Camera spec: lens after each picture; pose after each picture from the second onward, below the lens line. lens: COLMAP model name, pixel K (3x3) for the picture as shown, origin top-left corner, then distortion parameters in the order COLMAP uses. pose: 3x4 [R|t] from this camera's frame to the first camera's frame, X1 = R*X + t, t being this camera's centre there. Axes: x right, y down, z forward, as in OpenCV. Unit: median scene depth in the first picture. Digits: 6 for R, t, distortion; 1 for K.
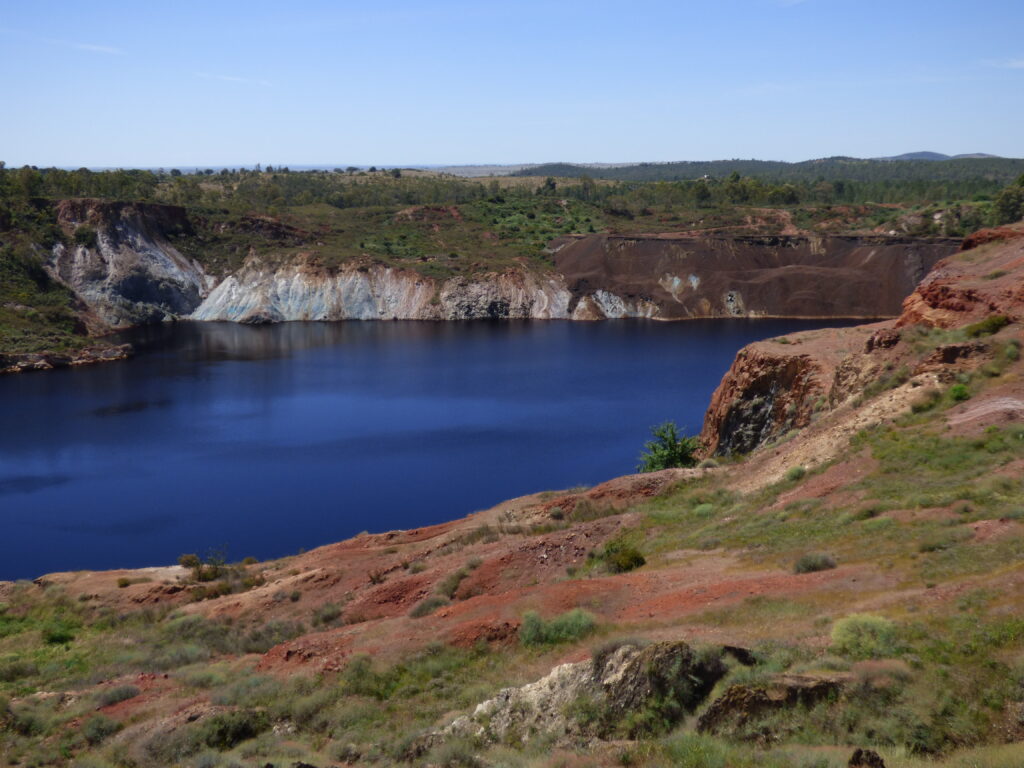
lens RADIAL K [[1100.5, 0, 511.2], [0, 1100.5, 384.2], [0, 0, 1]] dist [-0.006555, 0.000000]
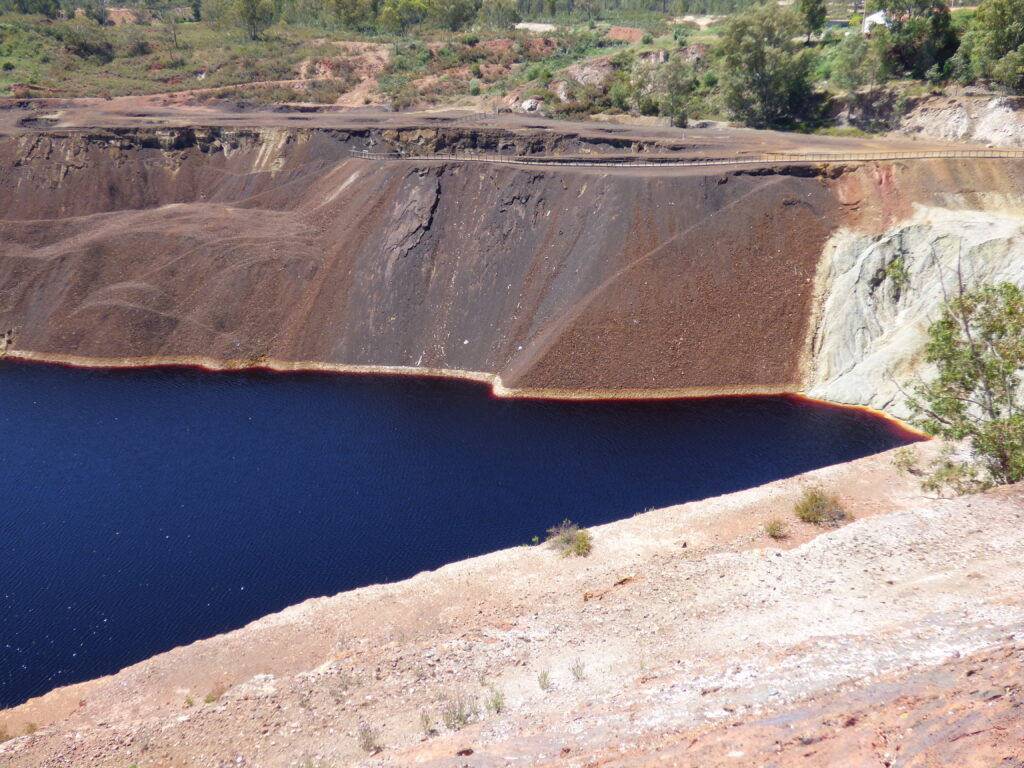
lens RADIAL K [[1082.1, 0, 512.6], [0, 1082.1, 384.6], [0, 0, 1]] dist [0.010974, 0.000000]
pose [[0.993832, 0.030941, -0.106496, 0.115757], [-0.009401, 0.980340, 0.197091, -0.032785], [0.110501, -0.194874, 0.974584, 0.152551]]
